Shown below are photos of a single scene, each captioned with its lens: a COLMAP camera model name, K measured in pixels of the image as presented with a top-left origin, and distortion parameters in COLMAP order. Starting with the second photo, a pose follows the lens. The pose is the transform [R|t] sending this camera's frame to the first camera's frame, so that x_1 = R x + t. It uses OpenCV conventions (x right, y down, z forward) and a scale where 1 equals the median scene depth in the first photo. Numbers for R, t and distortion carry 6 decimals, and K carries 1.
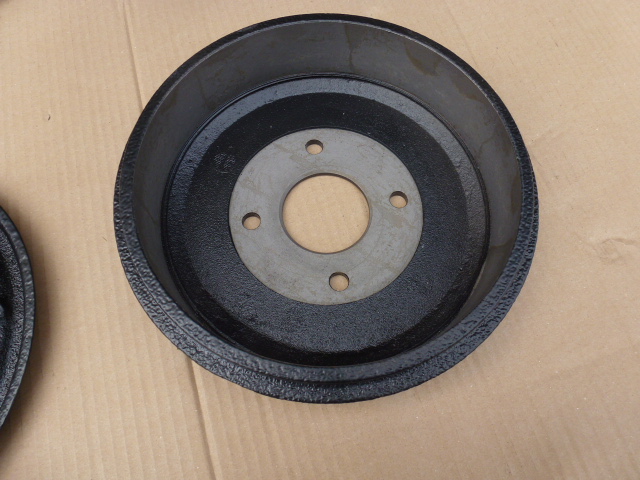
lens RADIAL K [[493.2, 0, 320.0], [0, 493.2, 240.0], [0, 0, 1]] dist [-0.013577, -0.005607]
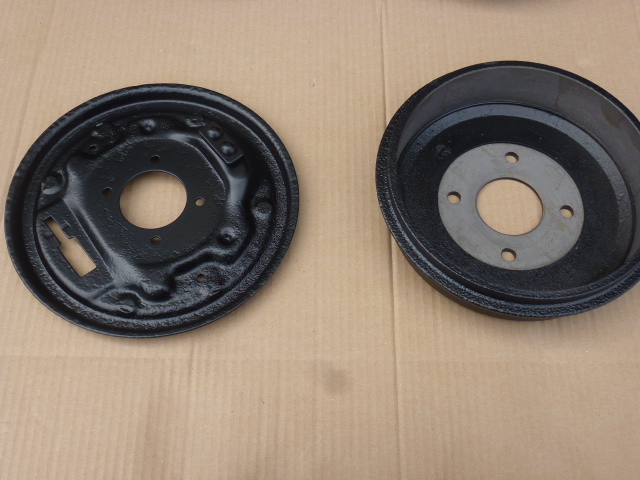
lens RADIAL K [[862.1, 0, 320.0], [0, 862.1, 240.0], [0, 0, 1]] dist [0.053174, 0.028431]
pose [[0.958068, 0.264200, -0.110919, -0.188938], [-0.274681, 0.957026, -0.093009, 0.375803], [0.081580, 0.119577, 0.989468, -1.290013]]
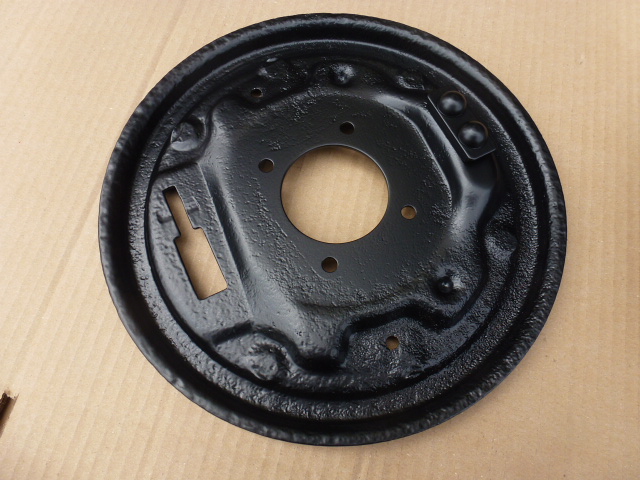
lens RADIAL K [[493.2, 0, 320.0], [0, 493.2, 240.0], [0, 0, 1]] dist [-0.013577, -0.005607]
pose [[0.871876, 0.470311, -0.136529, -0.744325], [-0.467516, 0.882340, 0.053899, 0.225170], [0.145814, 0.016836, 0.989169, 0.060921]]
